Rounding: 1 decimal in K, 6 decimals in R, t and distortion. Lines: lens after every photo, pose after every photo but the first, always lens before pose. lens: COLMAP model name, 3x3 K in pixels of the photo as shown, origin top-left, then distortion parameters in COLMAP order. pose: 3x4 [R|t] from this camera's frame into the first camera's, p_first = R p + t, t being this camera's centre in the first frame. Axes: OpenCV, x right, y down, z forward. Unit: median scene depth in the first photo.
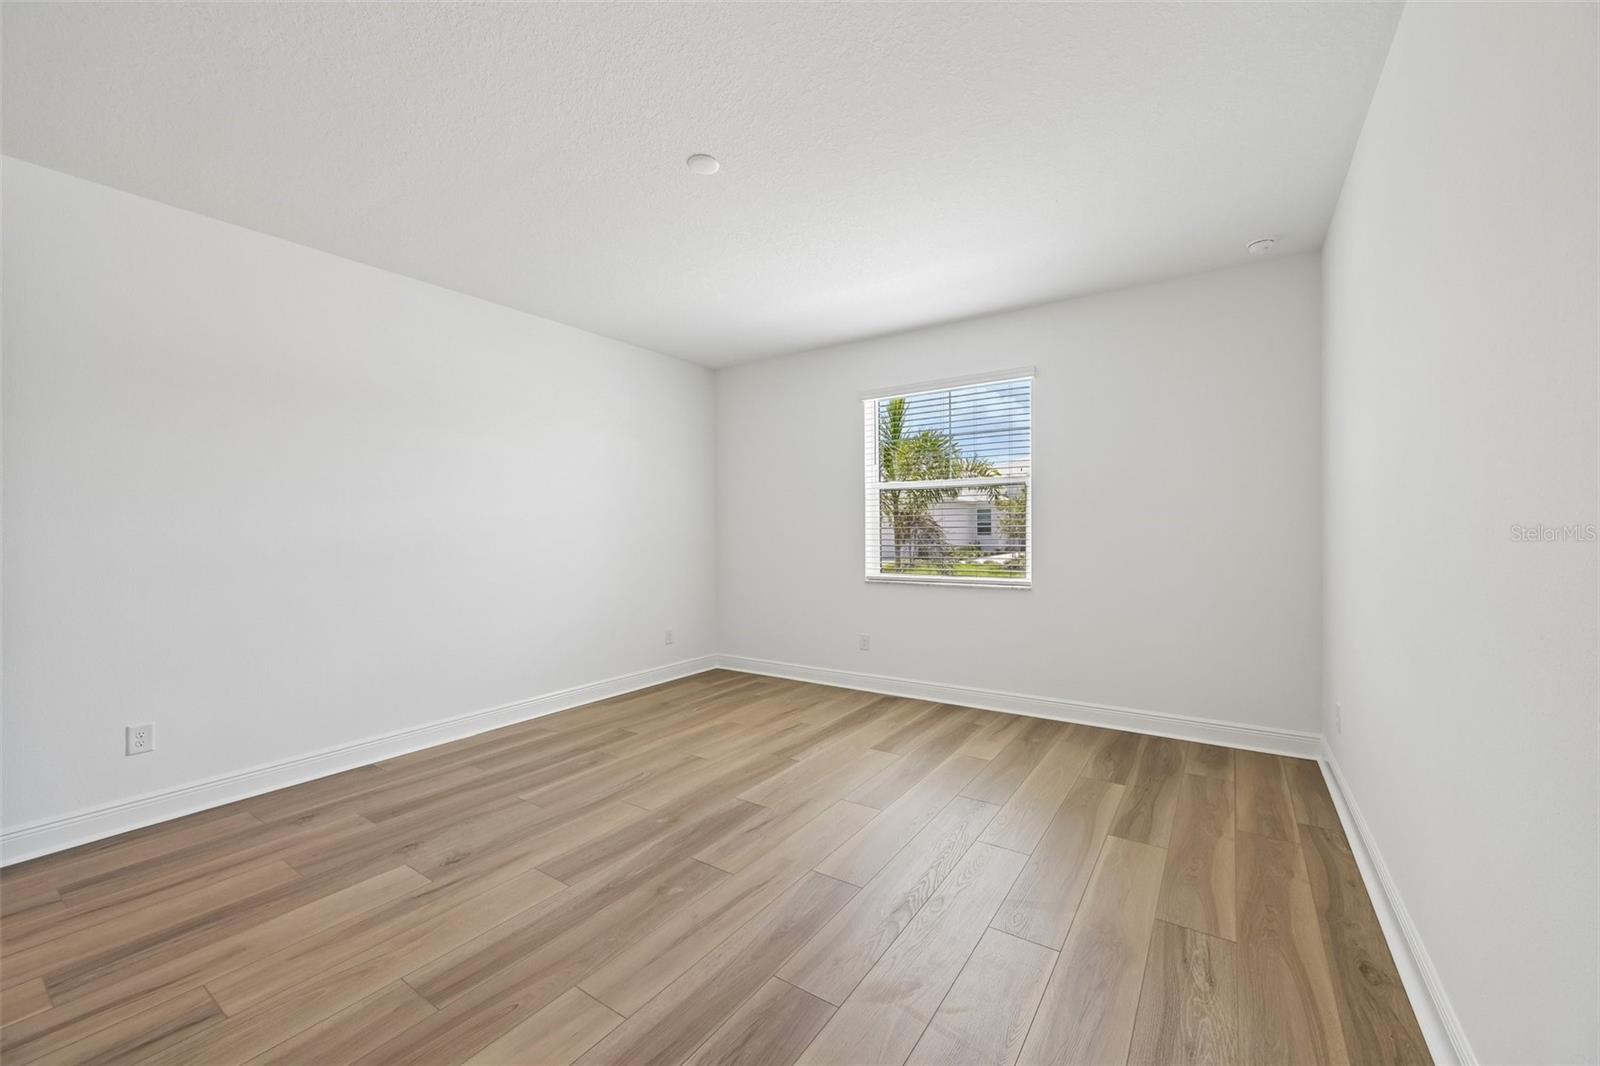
lens RADIAL K [[632.4, 0, 796.2], [0, 632.4, 535.4], [0, 0, 1]] dist [0.001517, 0.000043]
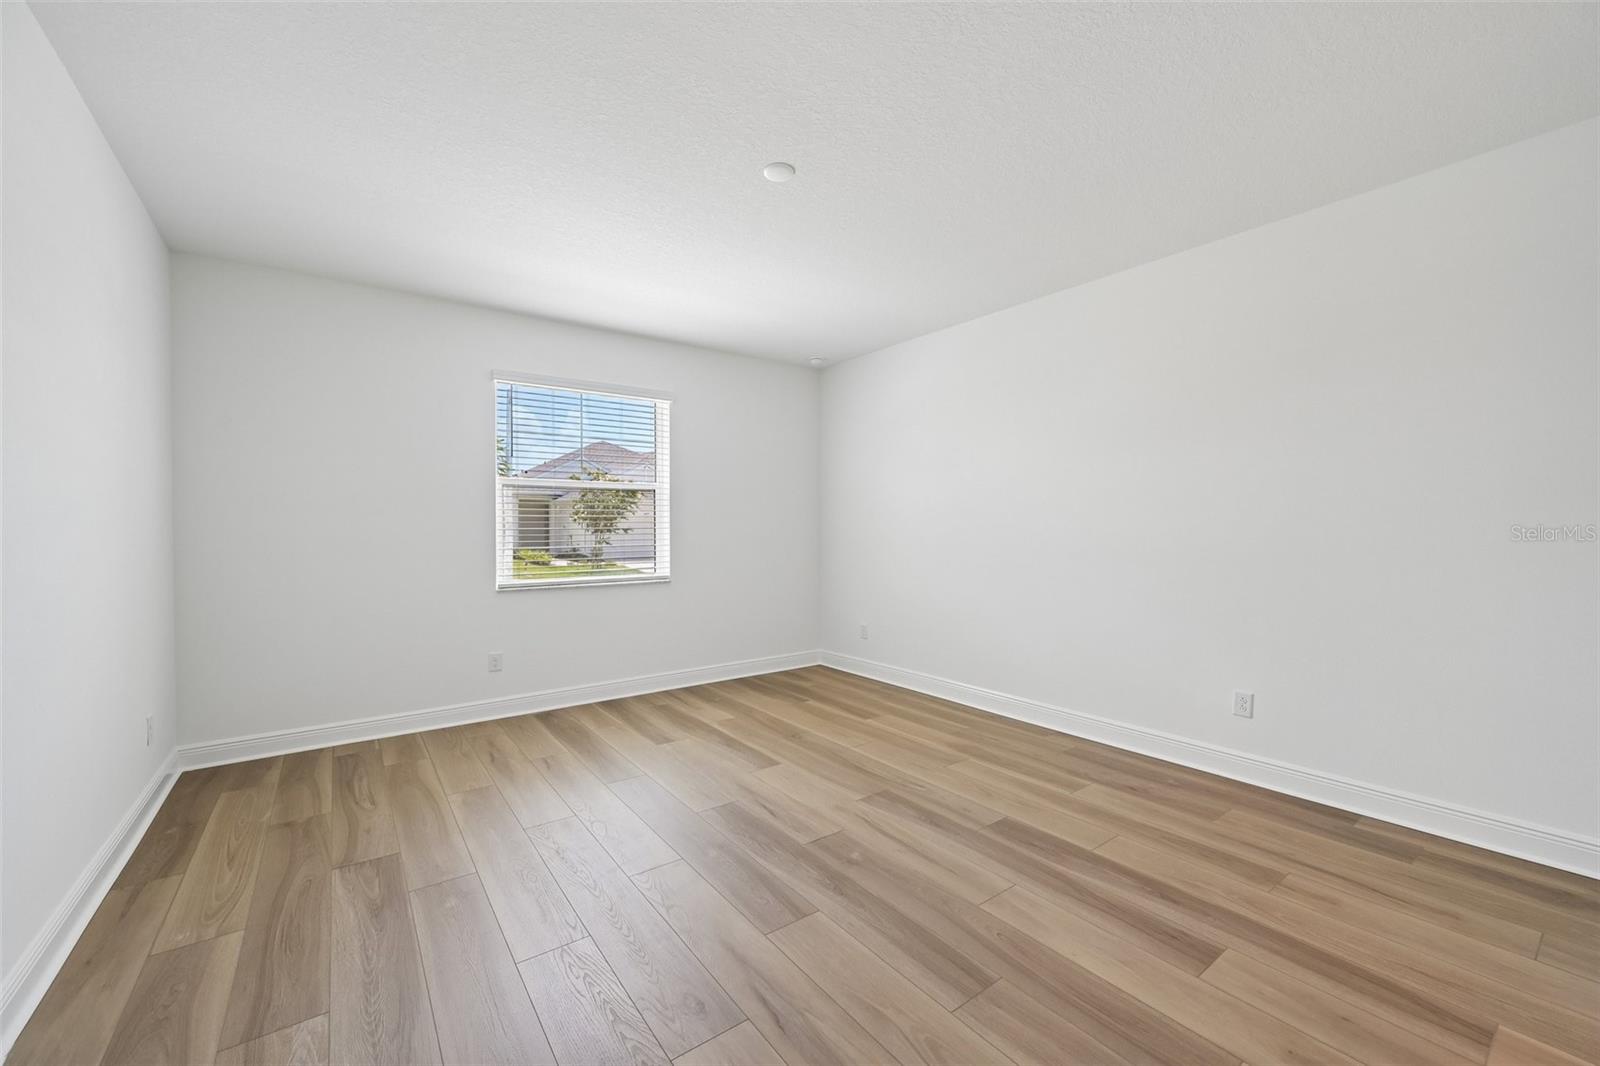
lens RADIAL K [[632.4, 0, 807.9], [0, 632.4, 530.6], [0, 0, 1]] dist [0.001517, 0.000043]
pose [[0.321175, 0.002779, 0.947016, -0.821994], [0.009973, 0.999930, -0.006317, 0.000517], [-0.946967, 0.011473, 0.321125, 0.468715]]
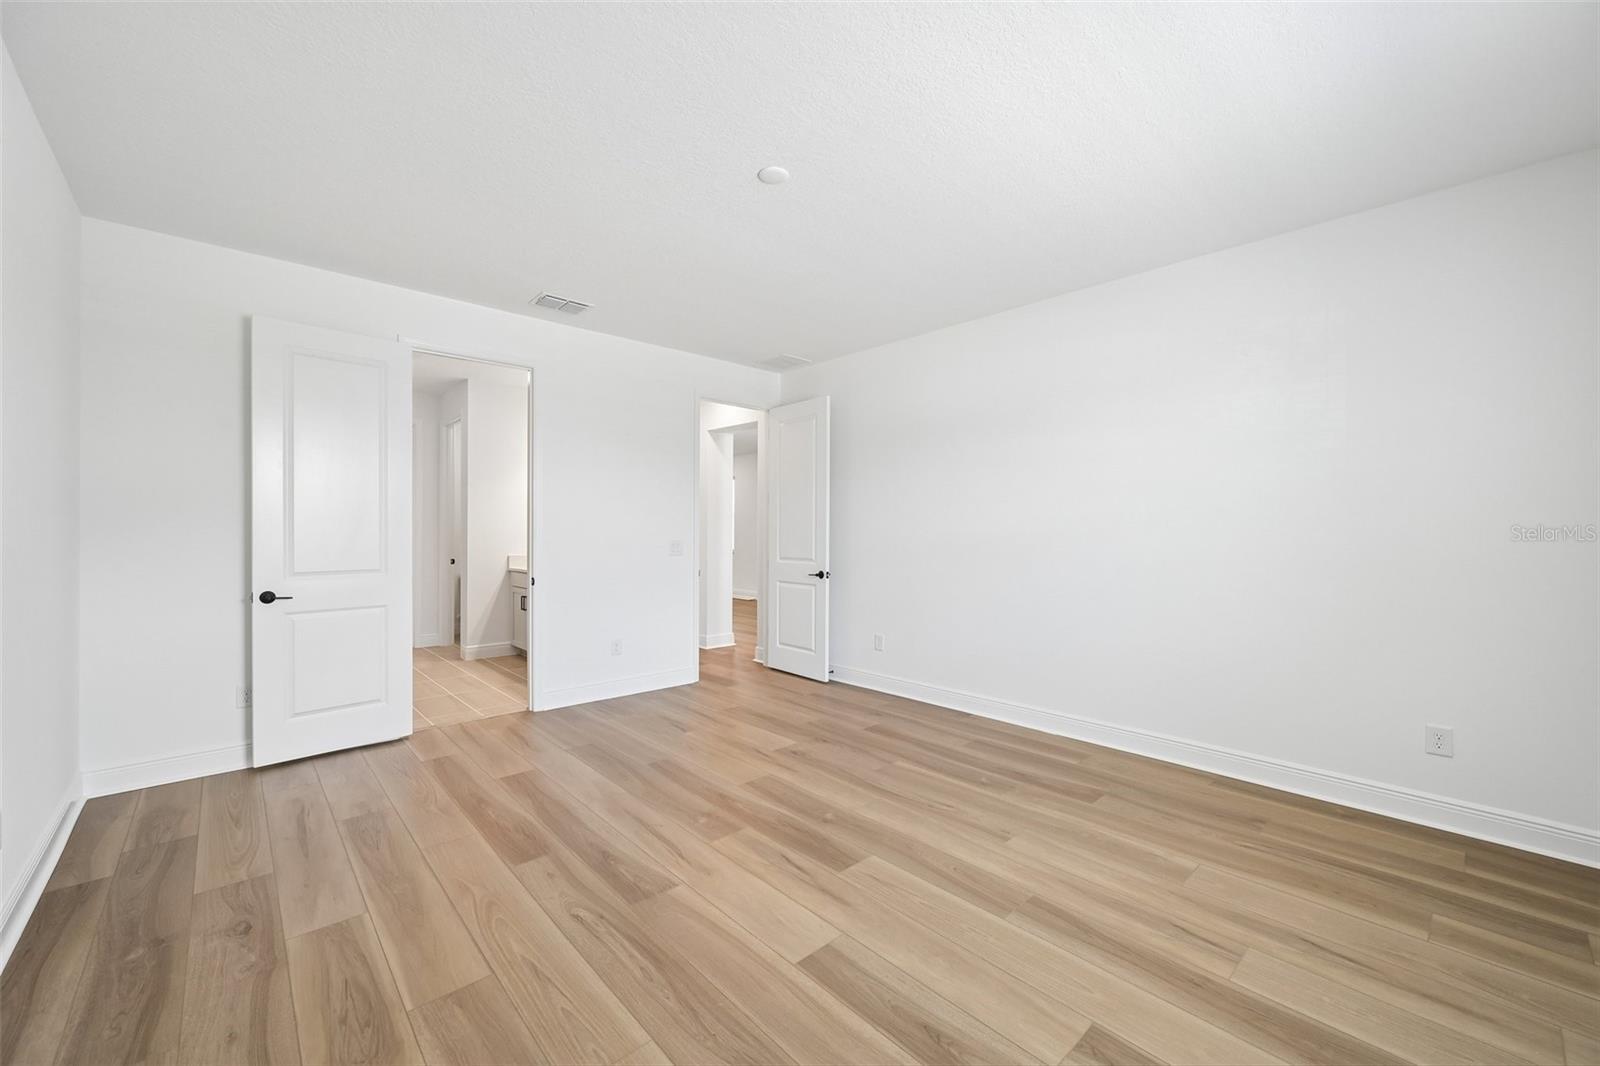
lens RADIAL K [[632.4, 0, 806.9], [0, 632.4, 529.9], [0, 0, 1]] dist [0.001517, 0.000043]
pose [[-0.224668, 0.005587, -0.974419, 0.635819], [-0.008414, 0.999935, 0.007673, -0.014384], [0.974399, 0.009922, -0.224606, 0.960818]]
